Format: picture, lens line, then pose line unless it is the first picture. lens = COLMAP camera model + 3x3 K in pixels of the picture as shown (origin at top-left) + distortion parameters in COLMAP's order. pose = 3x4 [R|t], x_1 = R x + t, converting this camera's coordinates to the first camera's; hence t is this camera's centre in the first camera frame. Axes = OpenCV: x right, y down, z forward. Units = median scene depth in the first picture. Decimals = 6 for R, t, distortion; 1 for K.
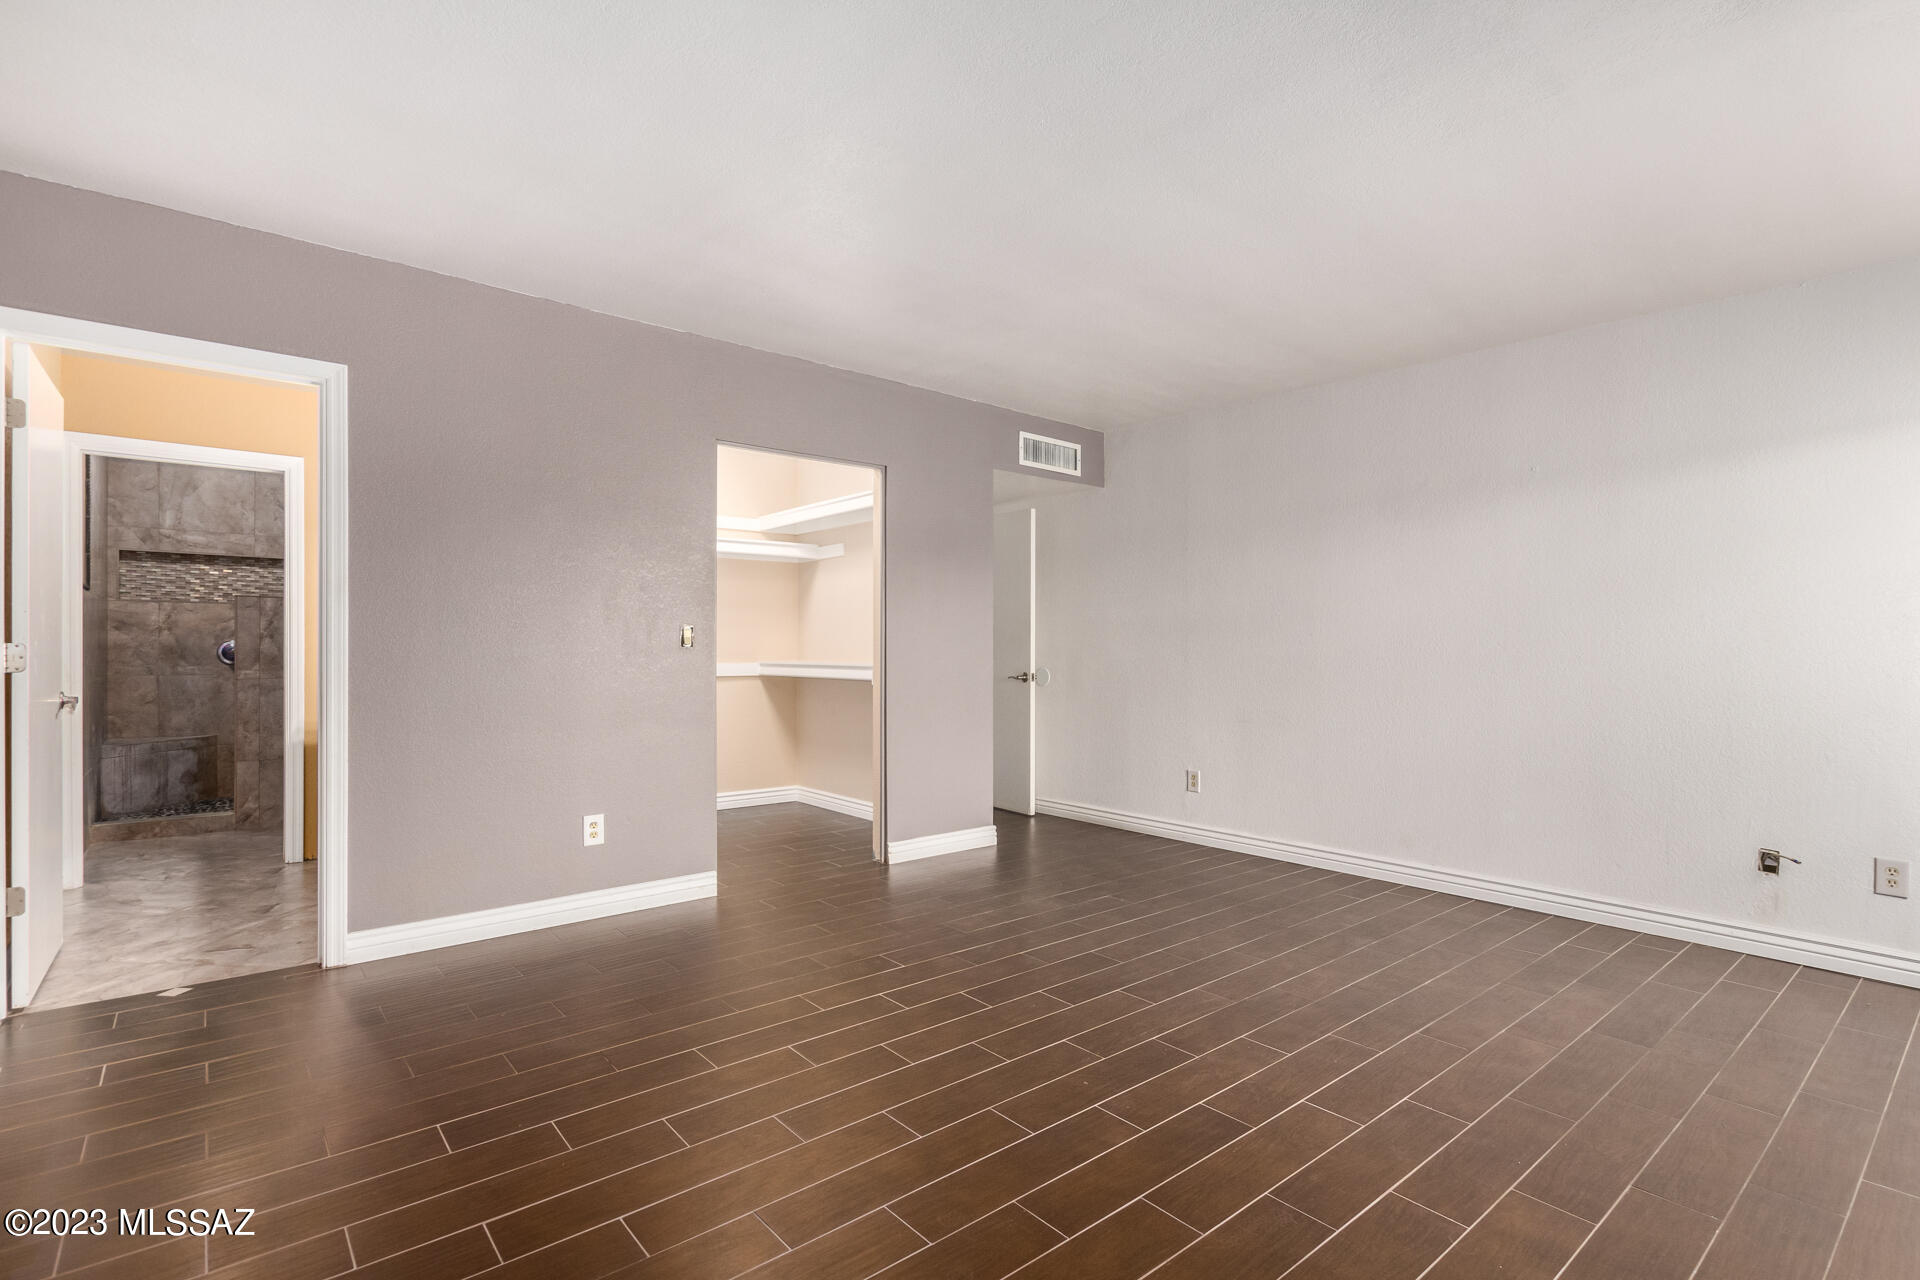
lens RADIAL K [[883.0, 0, 959.7], [0, 883.0, 648.0], [0, 0, 1]] dist [0.002025, -0.001843]
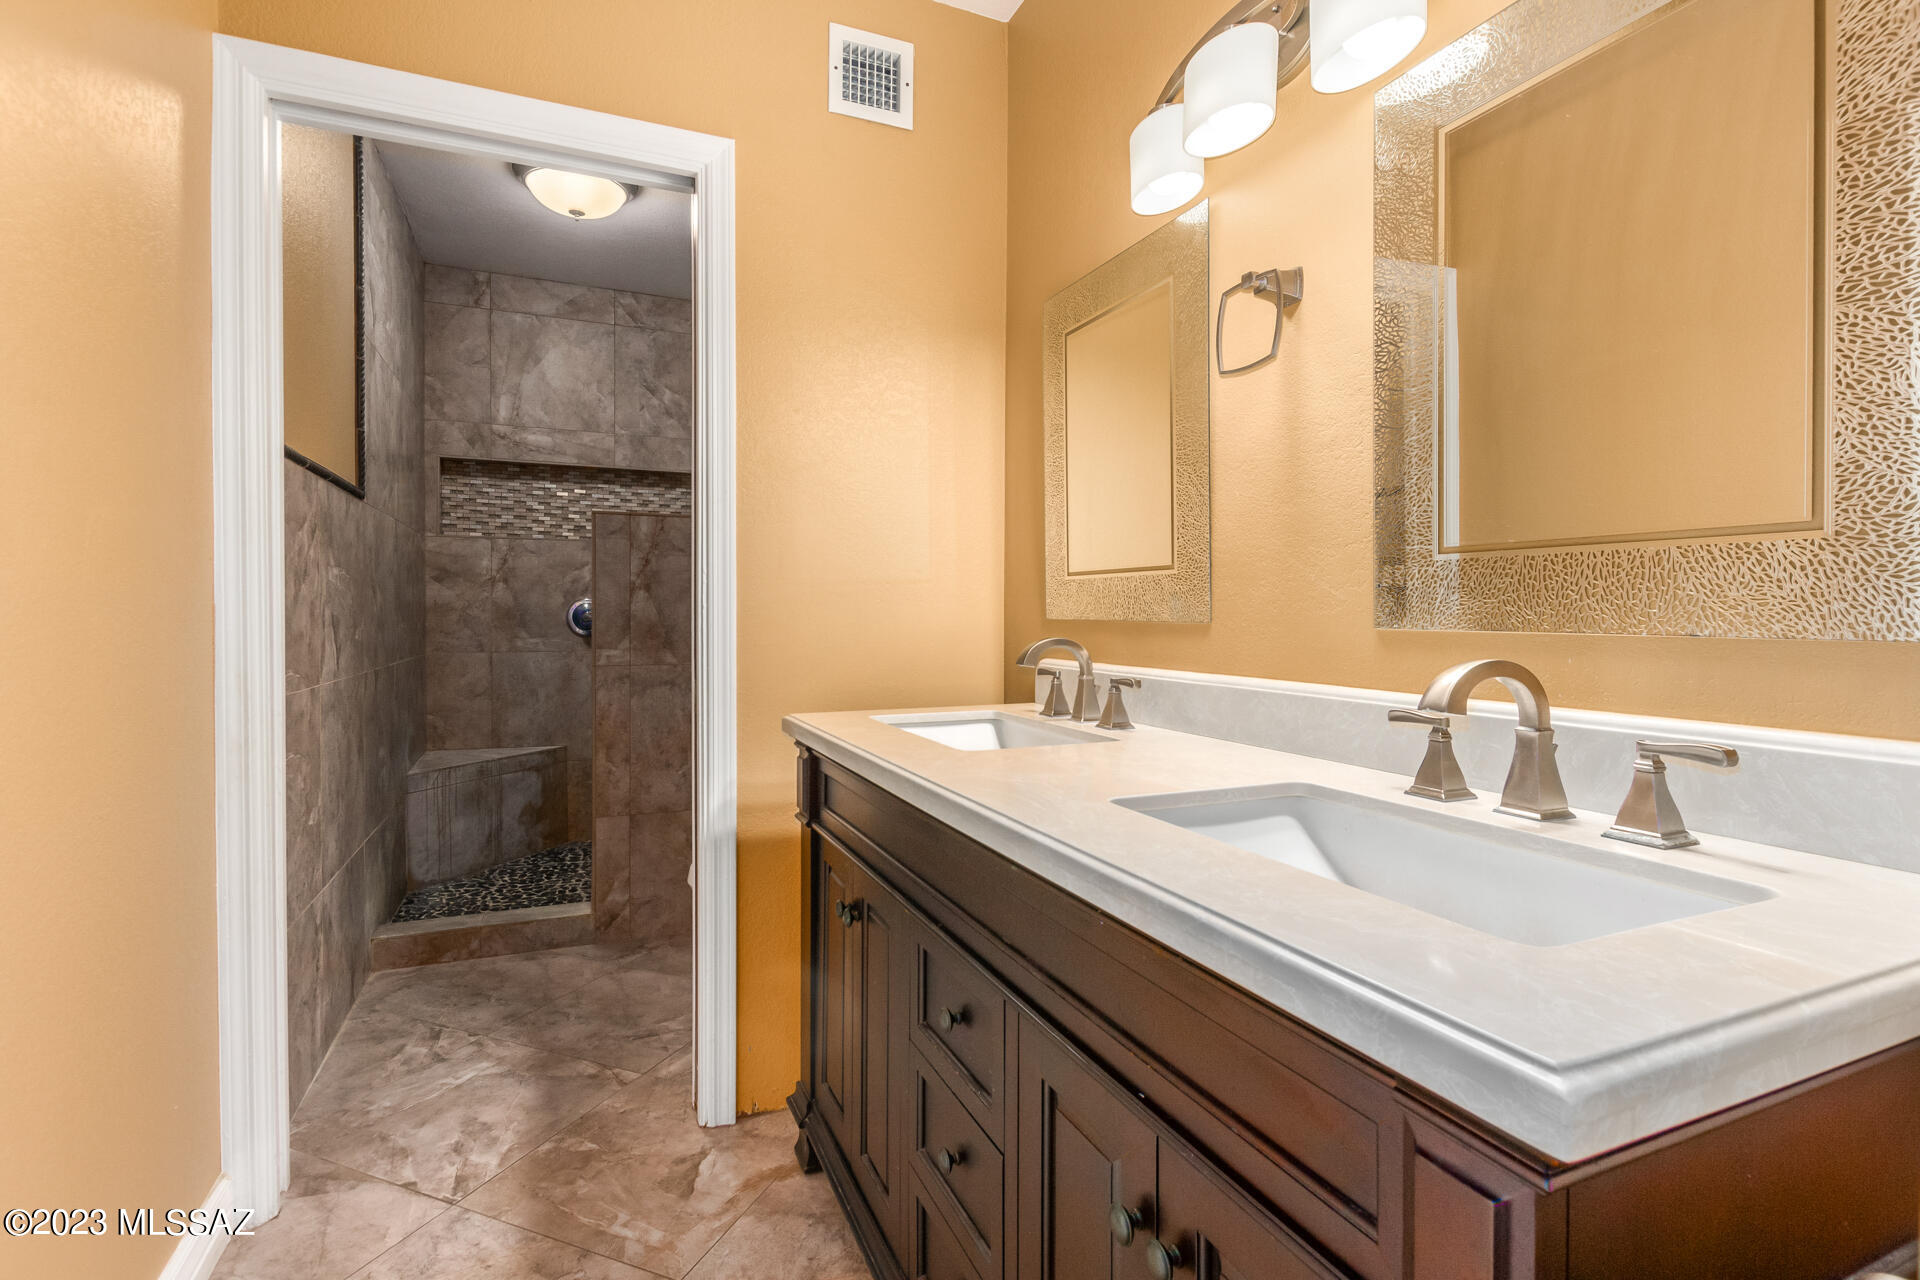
lens RADIAL K [[883.0, 0, 925.2], [0, 883.0, 620.6], [0, 0, 1]] dist [0.002025, -0.001843]
pose [[0.949836, 0.001510, -0.312744, -0.408081], [0.000952, 0.999970, 0.007722, 0.002906], [0.312746, -0.007632, 0.949806, 0.490477]]
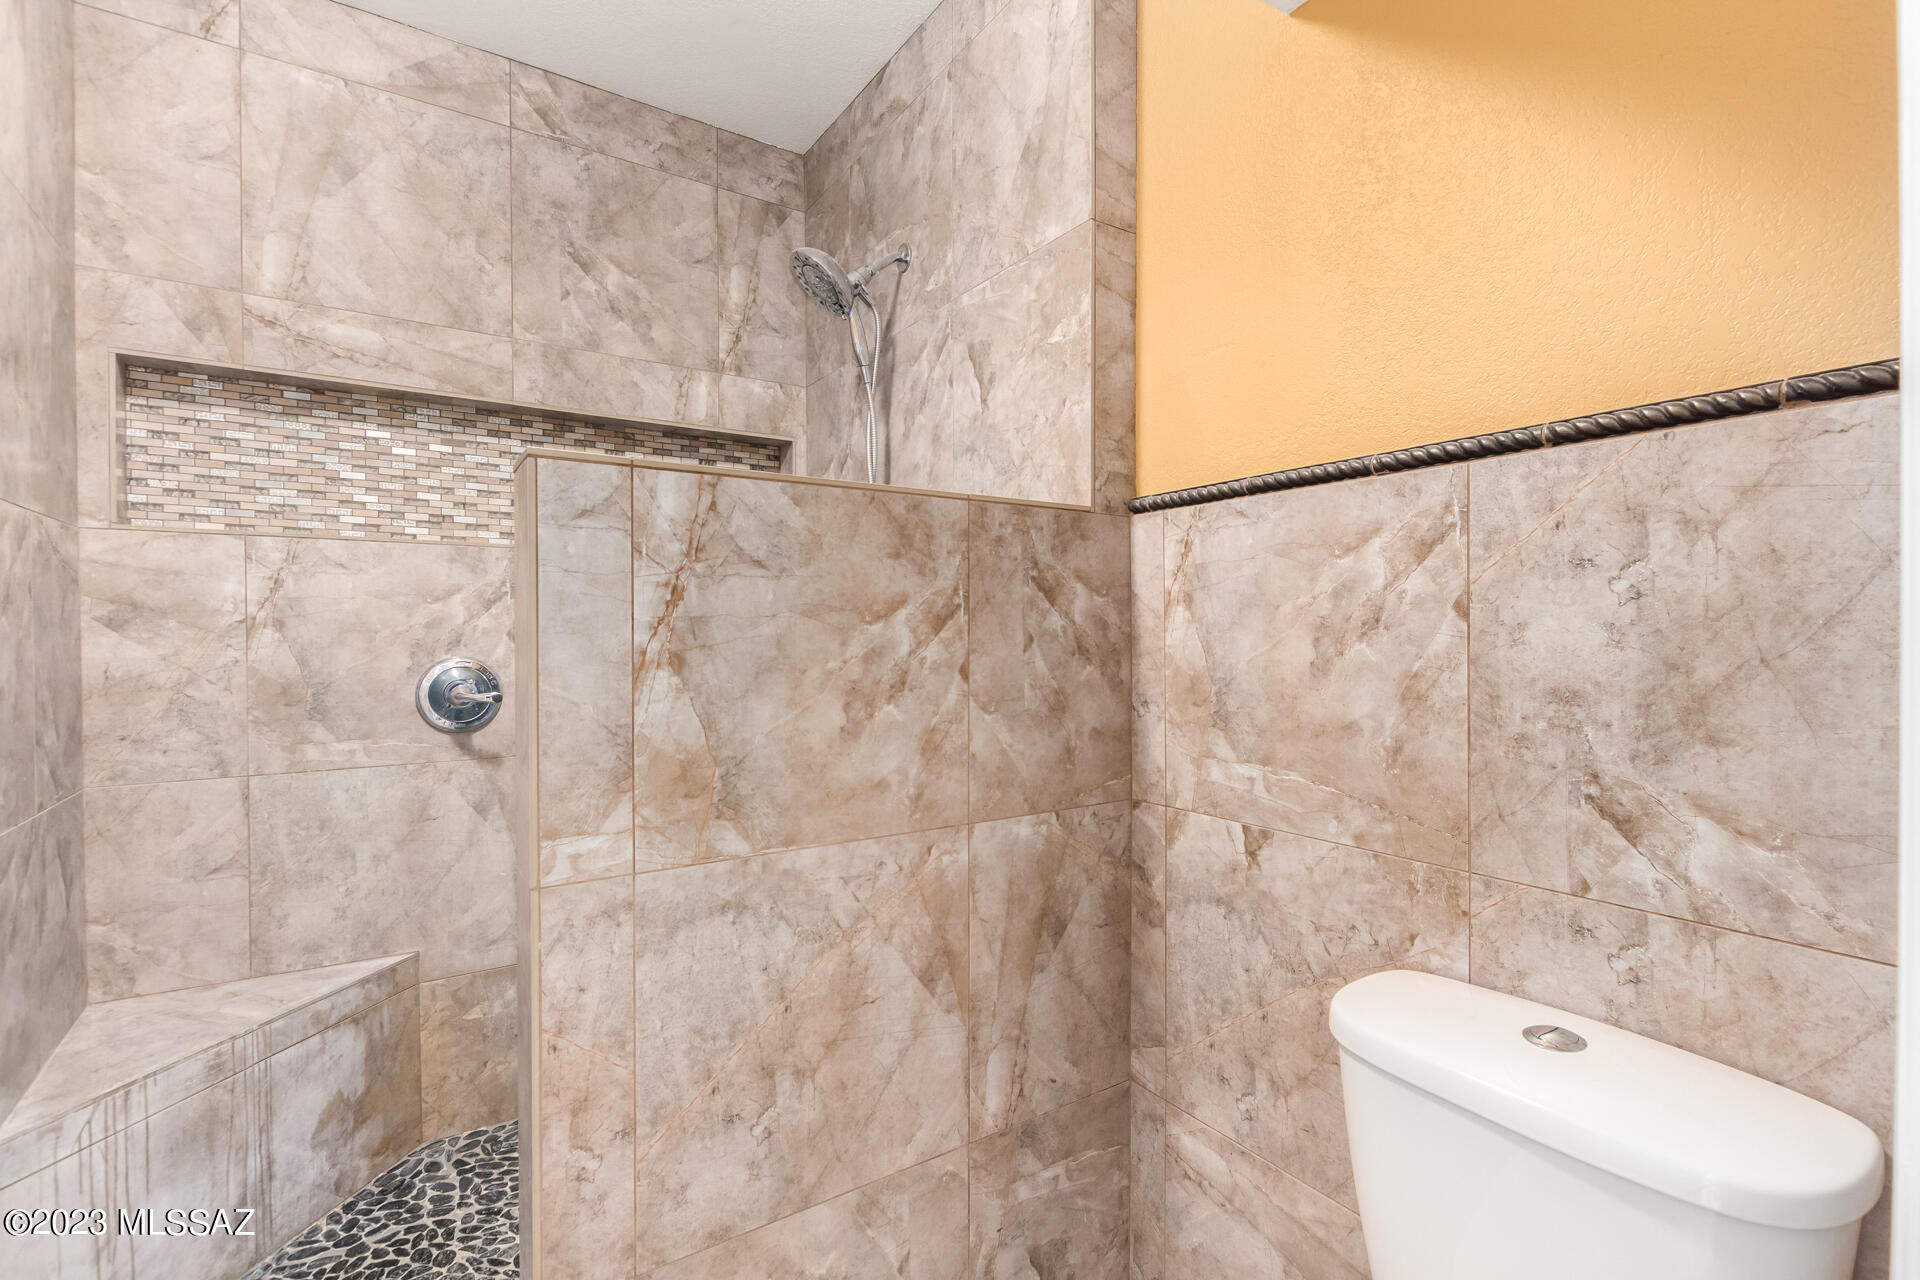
lens RADIAL K [[883.0, 0, 919.8], [0, 883.0, 646.1], [0, 0, 1]] dist [0.002025, -0.001843]
pose [[0.988071, -0.000715, -0.153995, -0.633617], [0.003060, 0.999883, 0.014992, -0.018070], [0.153967, -0.015284, 0.987958, 0.738293]]
